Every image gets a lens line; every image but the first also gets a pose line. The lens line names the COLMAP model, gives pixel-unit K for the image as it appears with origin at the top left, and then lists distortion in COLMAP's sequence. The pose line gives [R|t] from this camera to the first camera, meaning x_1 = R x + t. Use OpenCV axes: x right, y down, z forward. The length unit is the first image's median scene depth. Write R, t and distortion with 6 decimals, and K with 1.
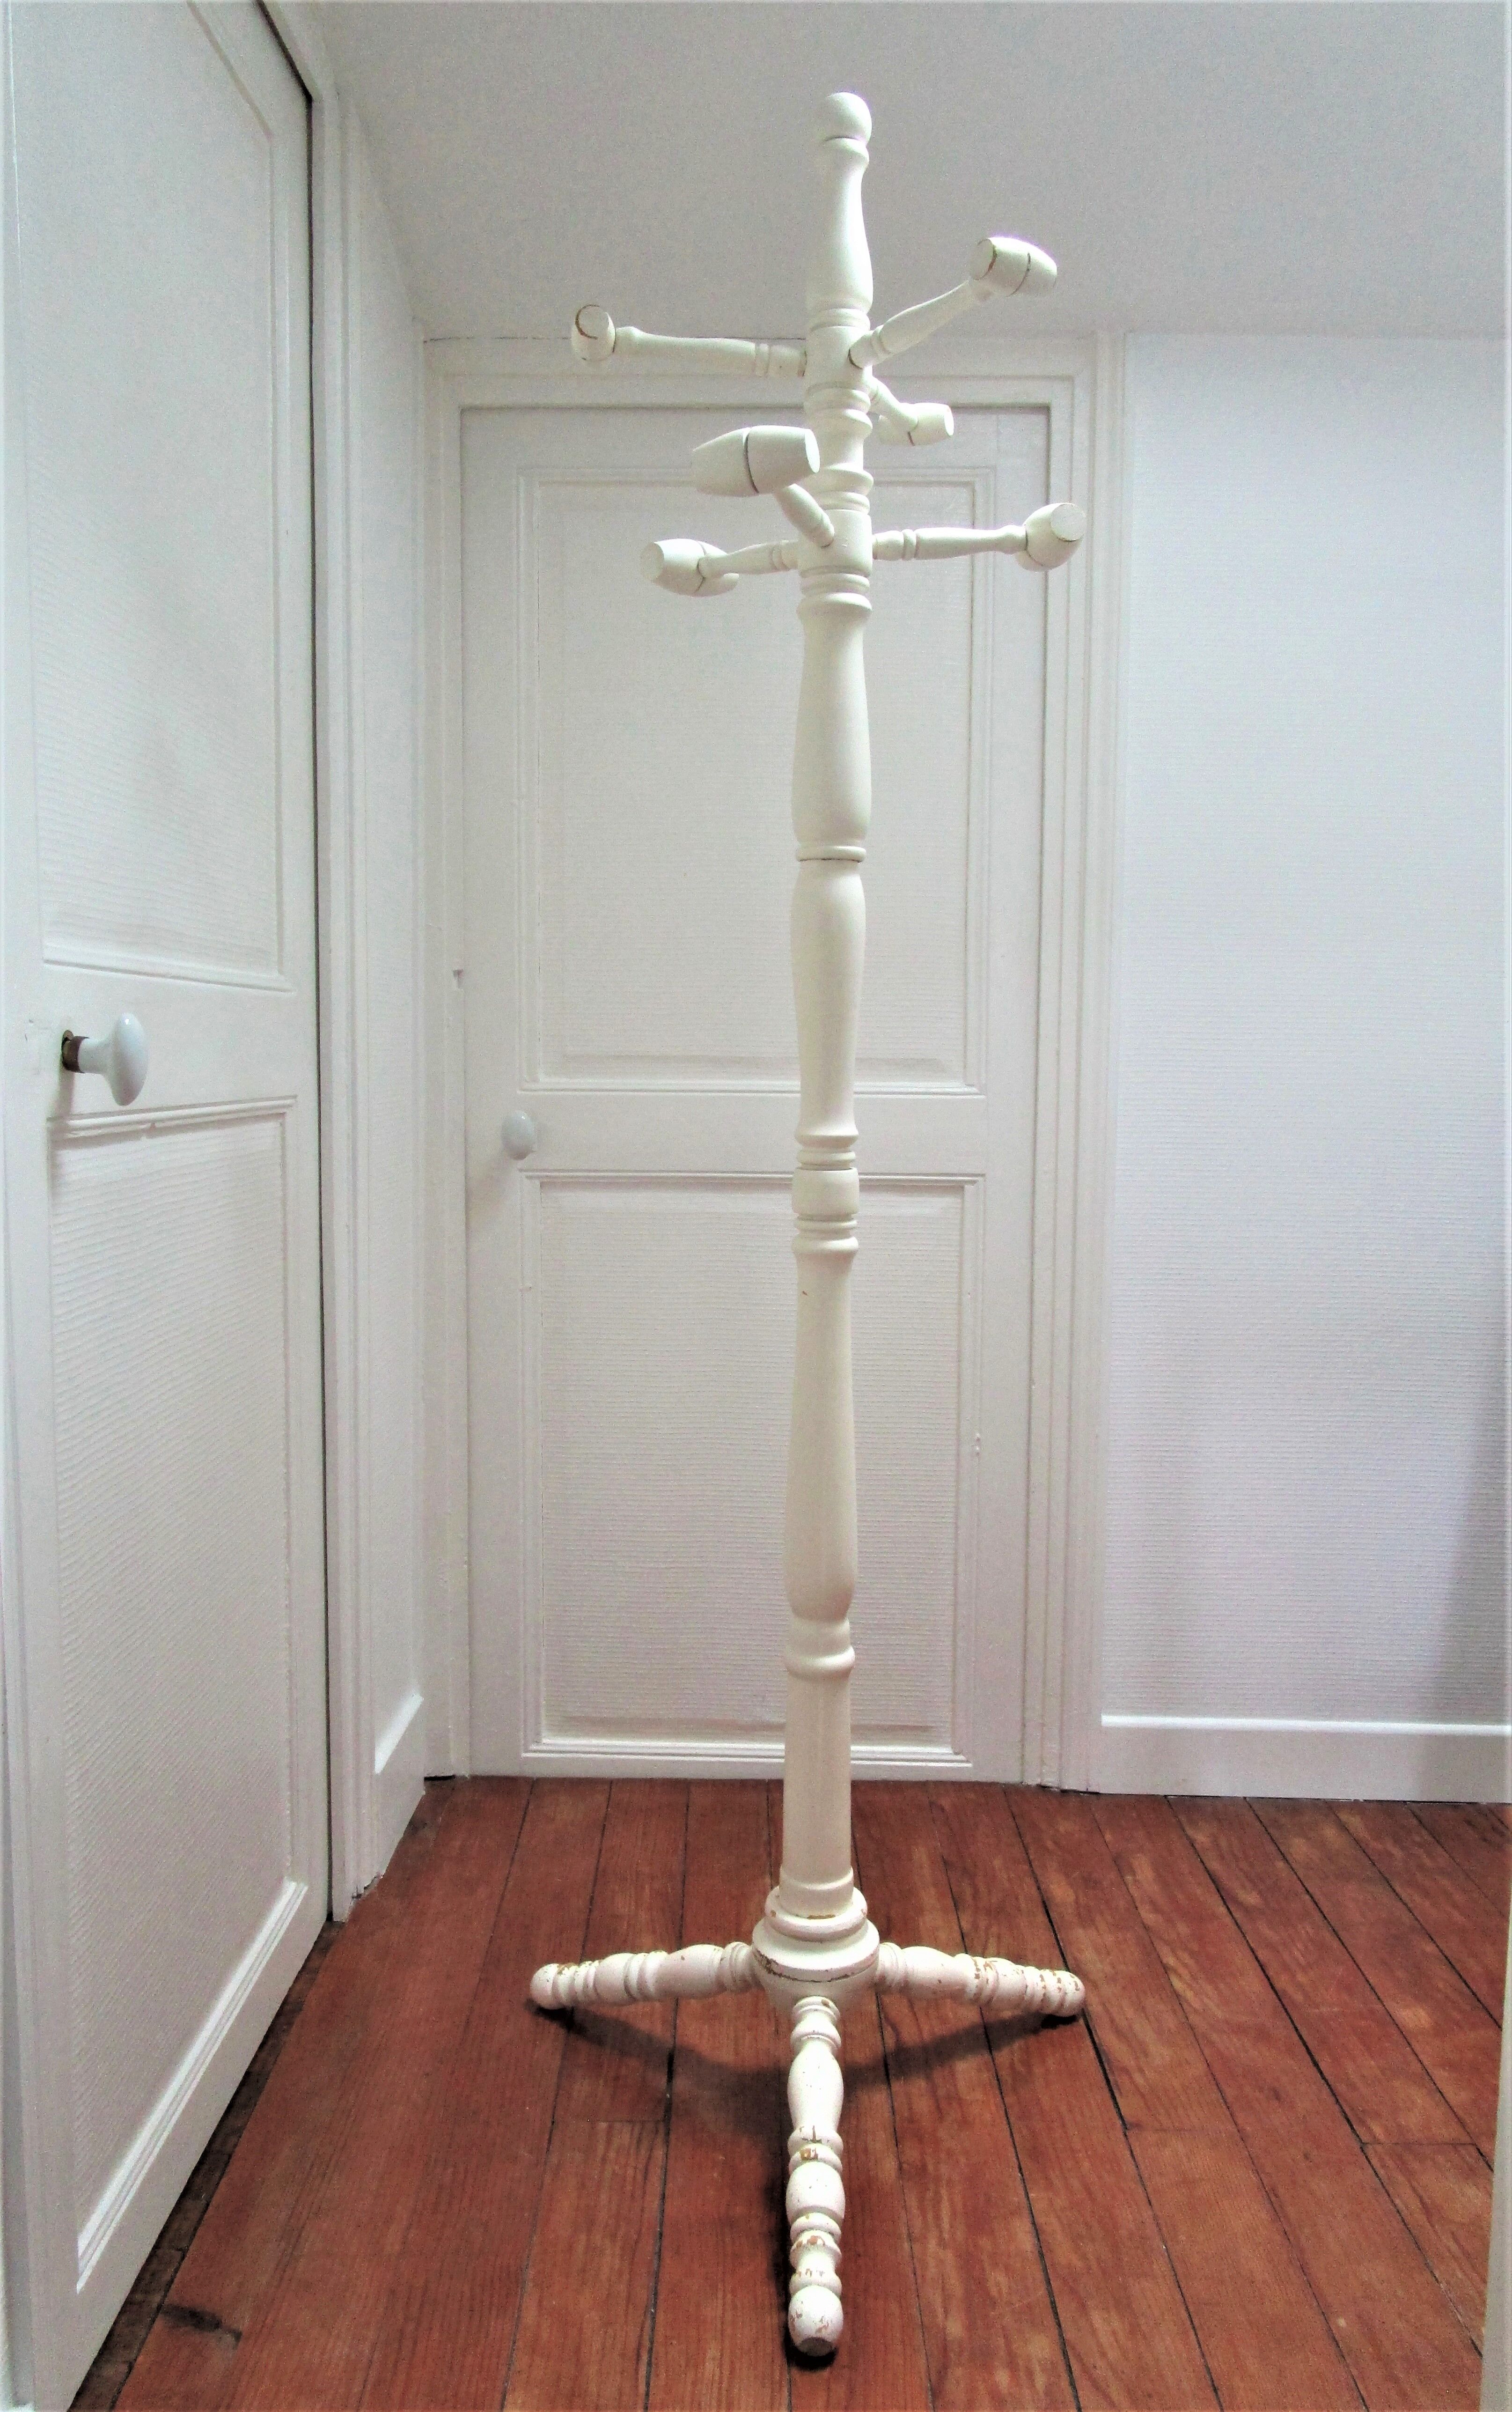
lens RADIAL K [[1684.2, 0, 719.9], [0, 1684.2, 1207.3], [0, 0, 1]] dist [-0.023607, 0.002428]
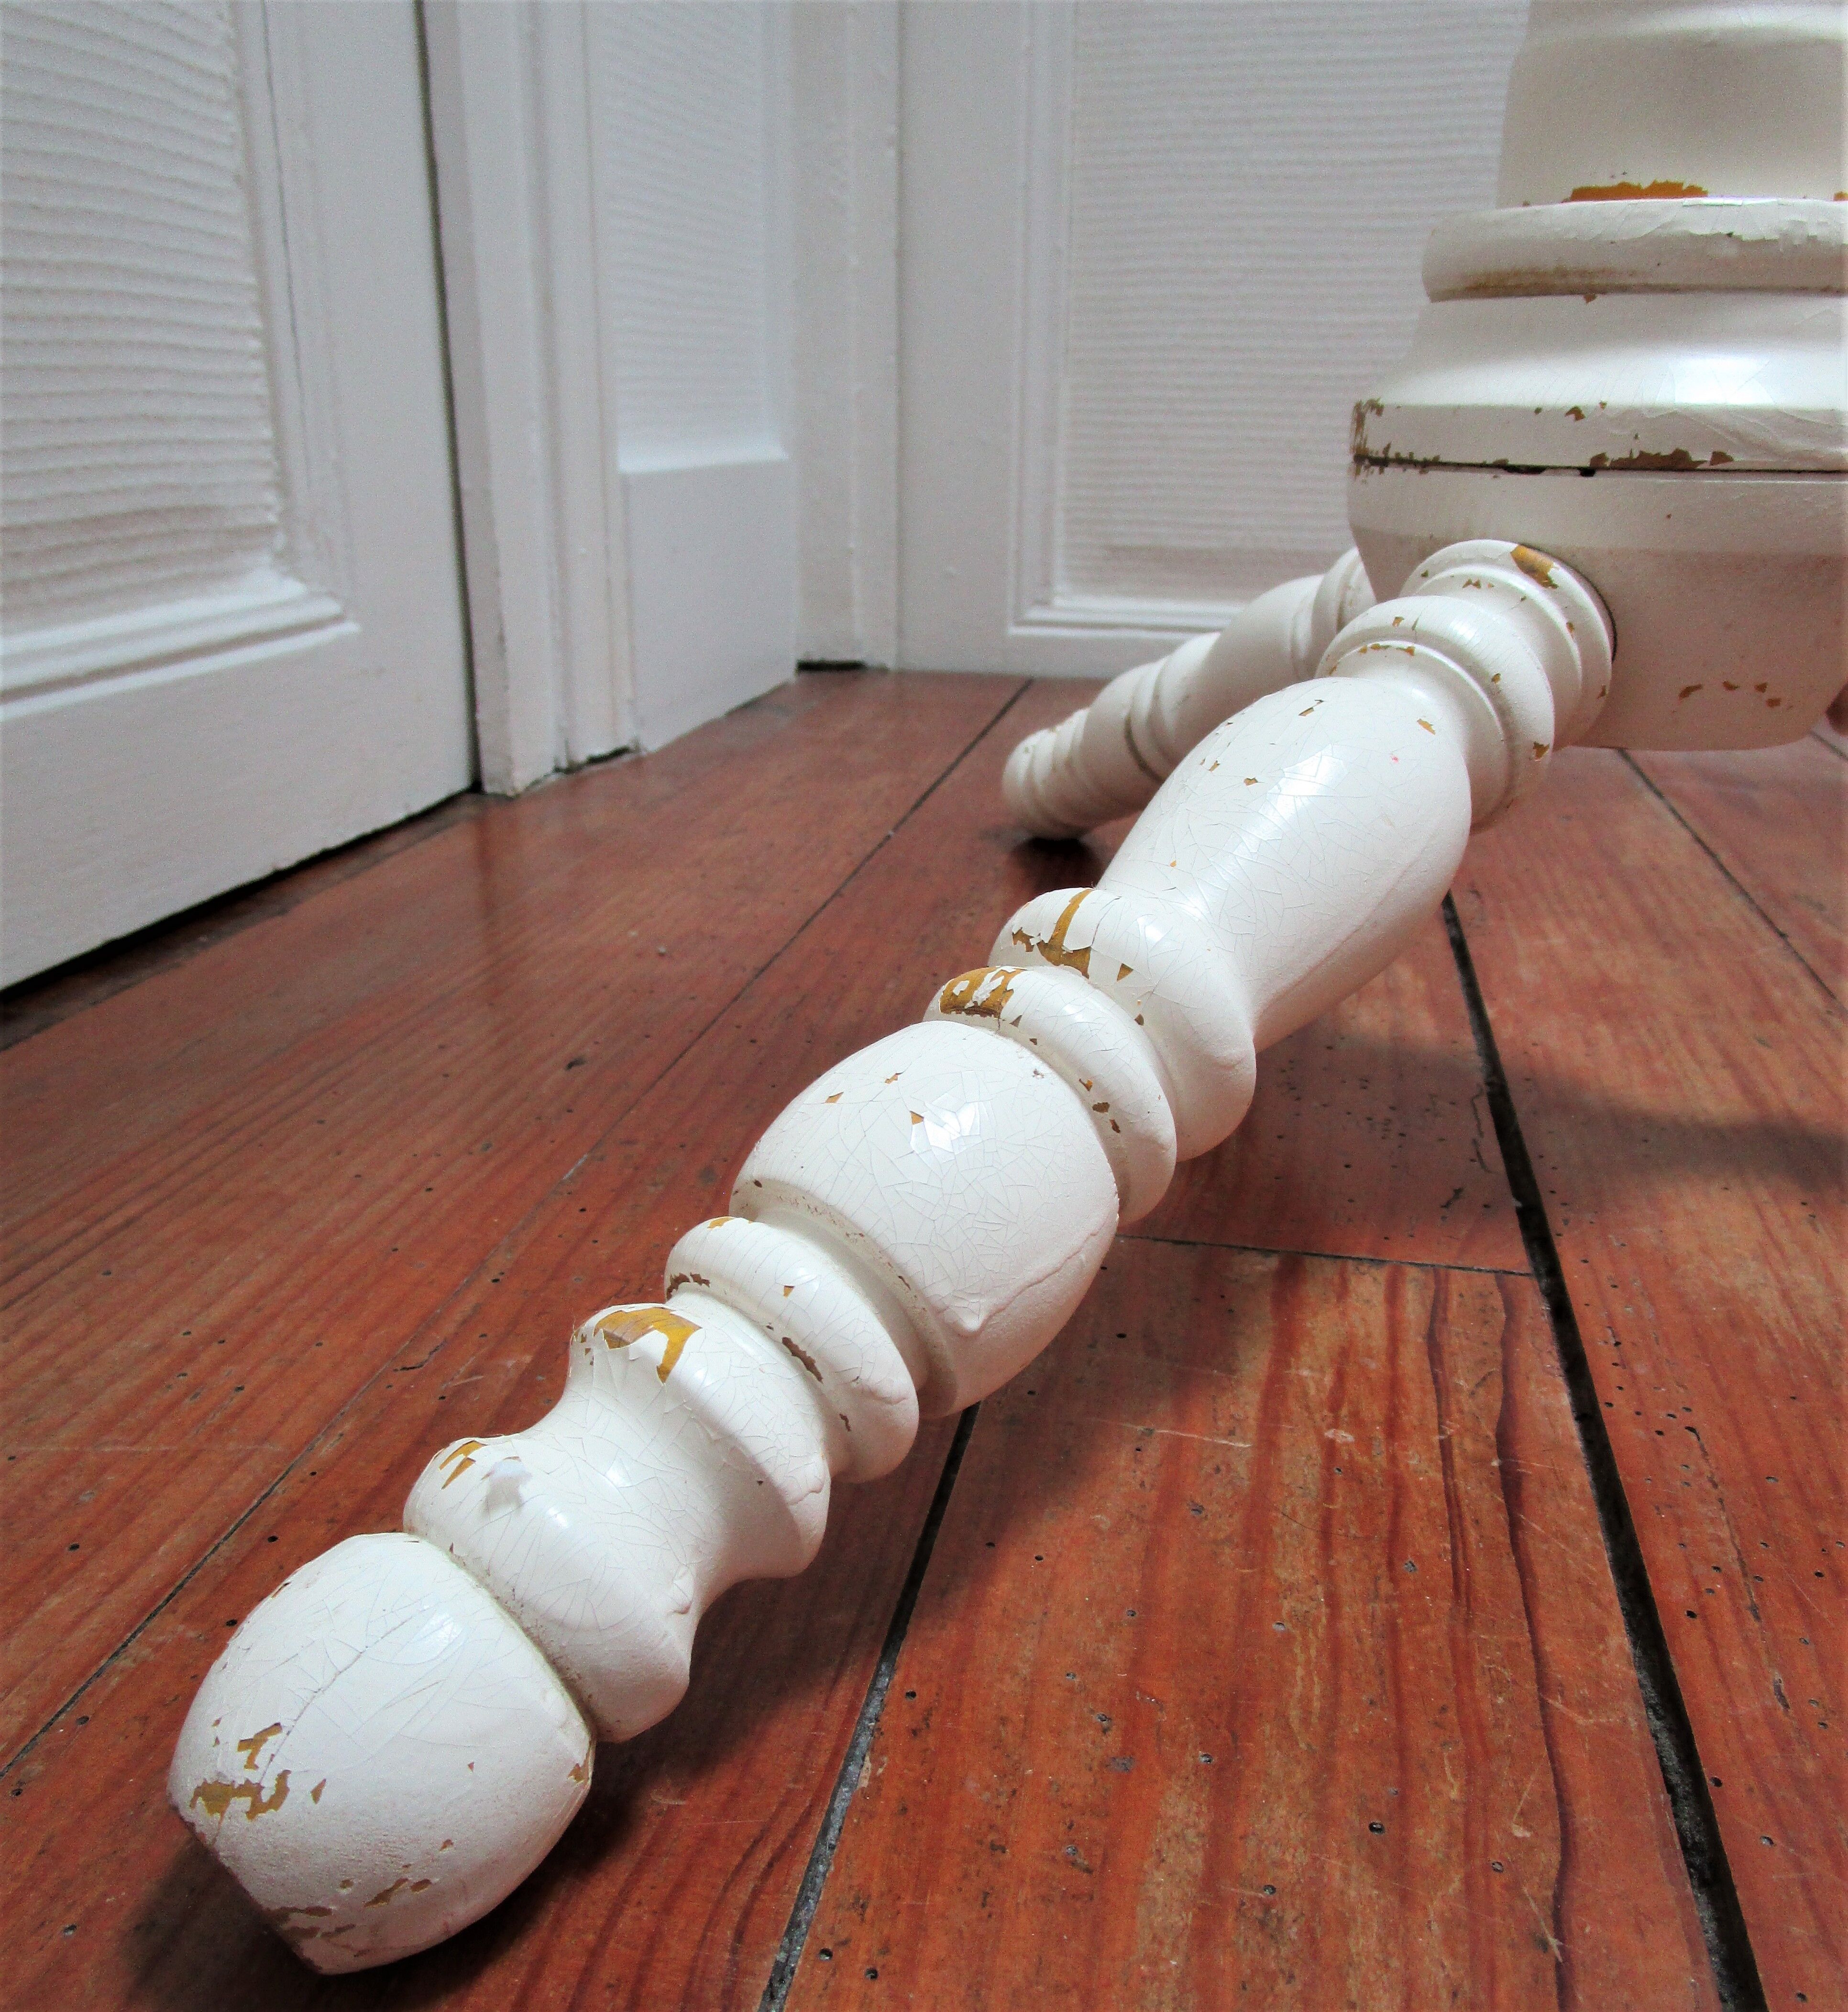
lens RADIAL K [[1758.7, 0, 932.6], [0, 1758.7, 1002.6], [0, 0, 1]] dist [-0.002955, -0.017638]
pose [[0.982623, 0.067250, -0.173001, -0.073819], [-0.021689, 0.967273, 0.252810, 0.458290], [0.184341, -0.244665, 0.951923, 0.780805]]
